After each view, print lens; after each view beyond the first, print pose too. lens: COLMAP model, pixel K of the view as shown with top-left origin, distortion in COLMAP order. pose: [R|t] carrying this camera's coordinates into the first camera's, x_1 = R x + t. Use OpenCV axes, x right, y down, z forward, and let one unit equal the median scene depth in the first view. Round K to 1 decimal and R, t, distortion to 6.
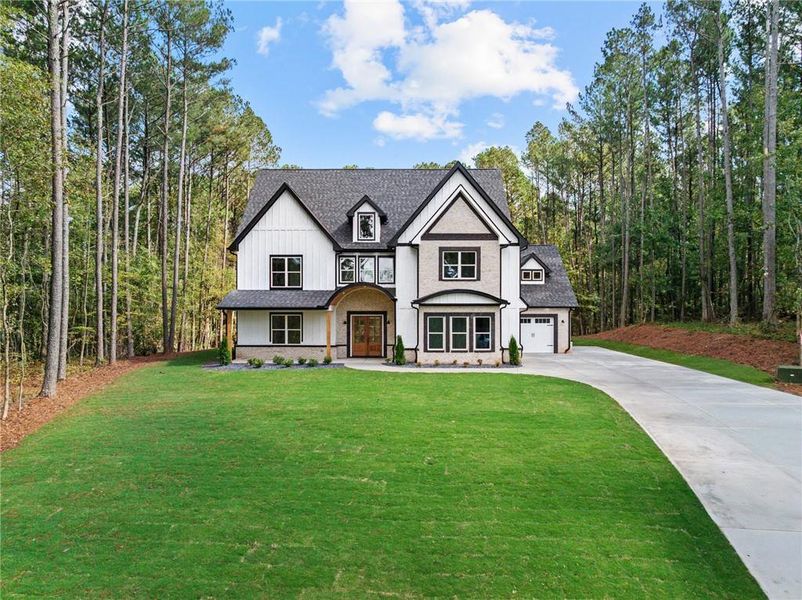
lens RADIAL K [[577.2, 0, 400.4], [0, 577.2, 315.4], [0, 0, 1]] dist [-0.015226, -0.001345]
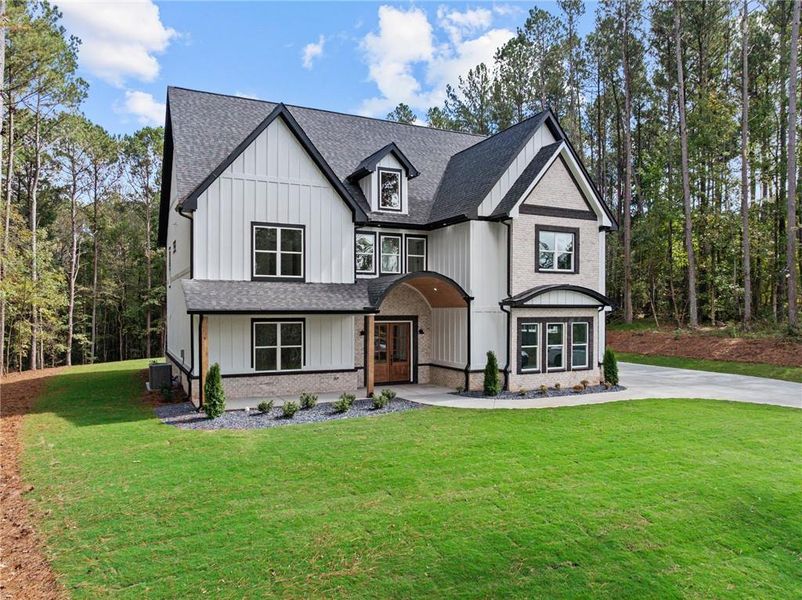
lens RADIAL K [[577.2, 0, 400.4], [0, 577.2, 315.4], [0, 0, 1]] dist [-0.015226, -0.001345]
pose [[0.893638, -0.004632, 0.448765, -0.364762], [0.006162, 0.999979, -0.001949, -0.006391], [-0.448746, 0.004507, 0.893648, 0.409102]]
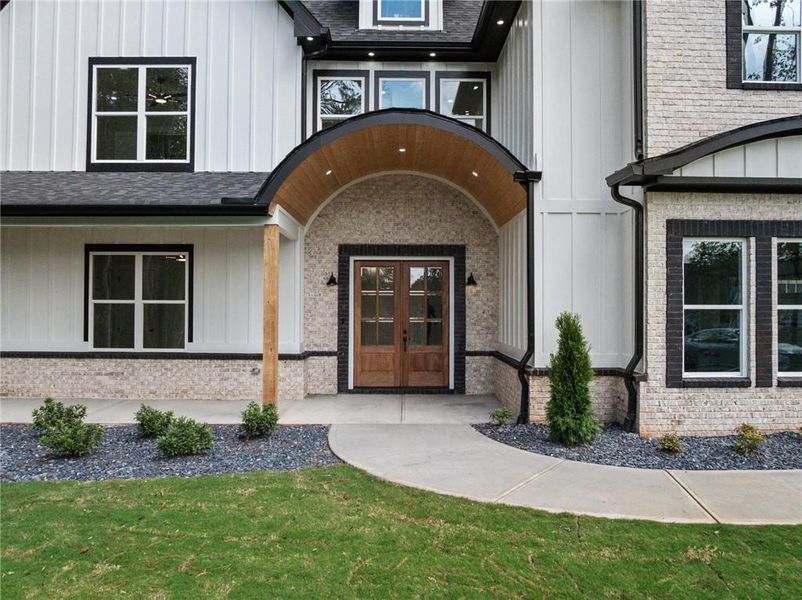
lens RADIAL K [[607.1, 0, 401.0], [0, 607.1, 300.0], [0, 0, 1]] dist [-0.027727, -0.011277]
pose [[0.999768, 0.004312, 0.021113, -0.068008], [-0.003832, 0.999735, -0.022689, 0.031343], [-0.021205, 0.022603, 0.999520, 0.695906]]
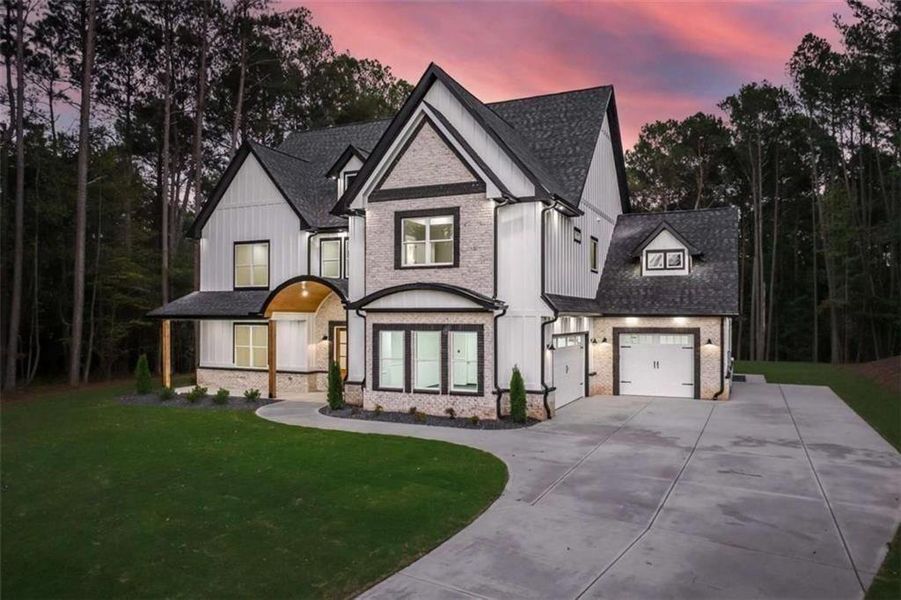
lens RADIAL K [[640.3, 0, 447.4], [0, 640.3, 312.9], [0, 0, 1]] dist [-0.034845, -0.000783]
pose [[0.908077, -0.001013, -0.418802, 0.356086], [-0.007775, 0.999784, -0.019275, -0.003581], [0.418731, 0.020759, 0.907873, 0.400356]]
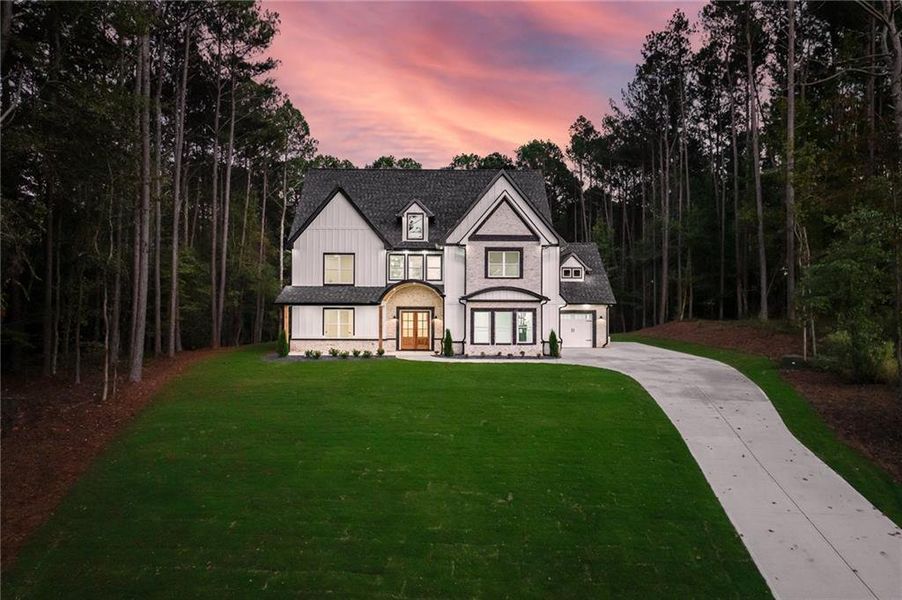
lens RADIAL K [[641.0, 0, 447.9], [0, 641.0, 312.9], [0, 0, 1]] dist [-0.034845, -0.000783]
pose [[0.999686, 0.003160, 0.024875, -0.028975], [-0.003143, 0.999995, -0.000705, 0.004787], [-0.024877, 0.000627, 0.999690, -0.177235]]
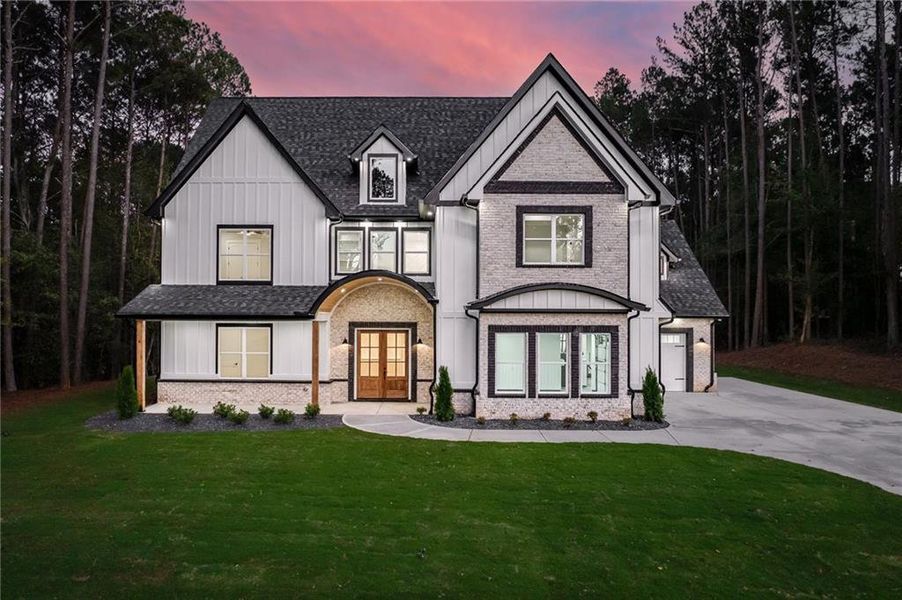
lens RADIAL K [[655.1, 0, 408.0], [0, 655.1, 309.7], [0, 0, 1]] dist [-0.011657, -0.002272]
pose [[0.999952, 0.004259, -0.008814, -0.027792], [-0.004486, 0.999655, -0.025889, -0.002779], [0.008701, 0.025927, 0.999626, 0.348538]]
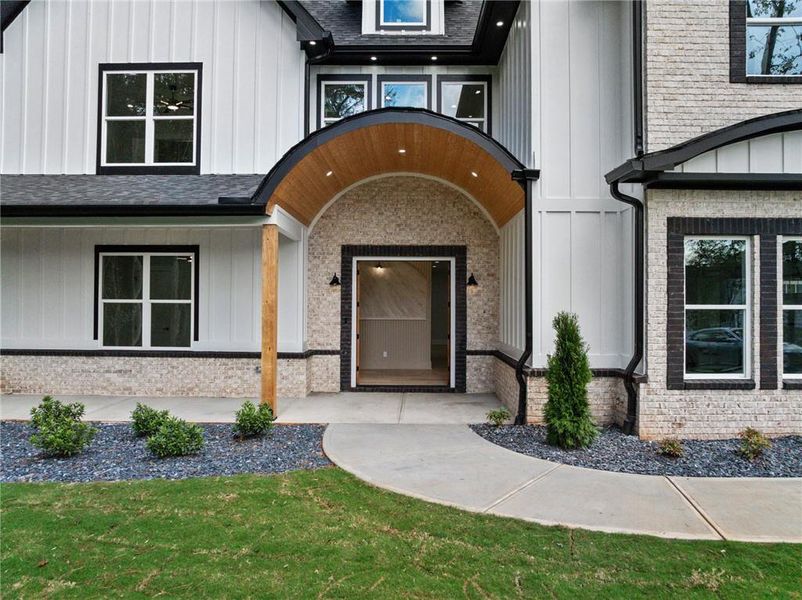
lens RADIAL K [[565.9, 0, 401.0], [0, 565.9, 300.0], [0, 0, 1]] dist [-0.034754, 0.005346]
pose [[0.999971, 0.005333, -0.005429, -0.059987], [-0.005460, 0.999708, -0.023541, 0.031310], [0.005302, 0.023570, 0.999708, 0.714145]]
